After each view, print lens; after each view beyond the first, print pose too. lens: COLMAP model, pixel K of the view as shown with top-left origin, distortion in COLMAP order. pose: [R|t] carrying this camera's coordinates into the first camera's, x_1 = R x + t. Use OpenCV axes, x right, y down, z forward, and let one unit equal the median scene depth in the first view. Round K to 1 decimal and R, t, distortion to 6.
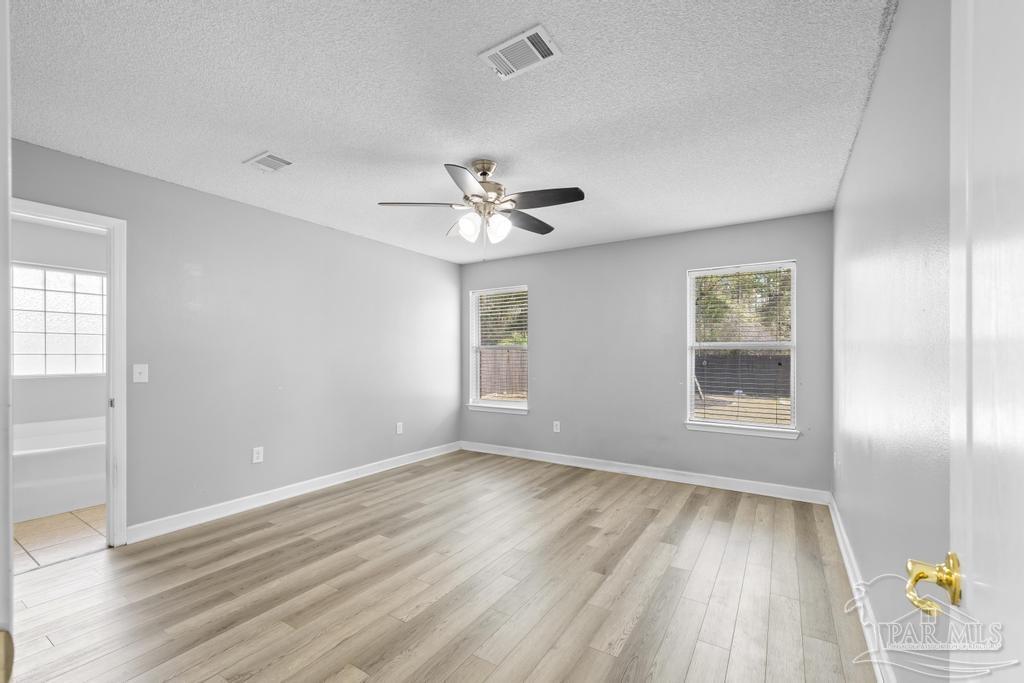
lens RADIAL K [[431.6, 0, 508.5], [0, 431.6, 357.9], [0, 0, 1]] dist [-0.002245, -0.000188]
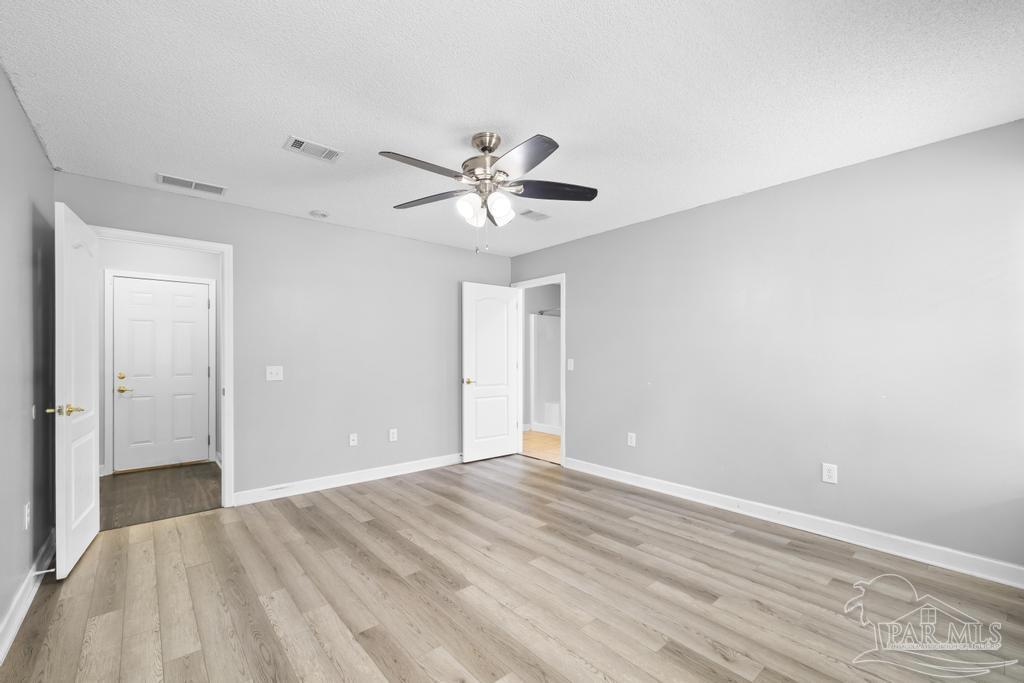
lens RADIAL K [[431.6, 0, 508.5], [0, 431.6, 357.9], [0, 0, 1]] dist [-0.002245, -0.000188]
pose [[-0.292347, 0.008198, -0.956277, 0.618733], [-0.000180, 0.999963, 0.008627, -0.001577], [0.956312, 0.002694, -0.292334, 1.038242]]
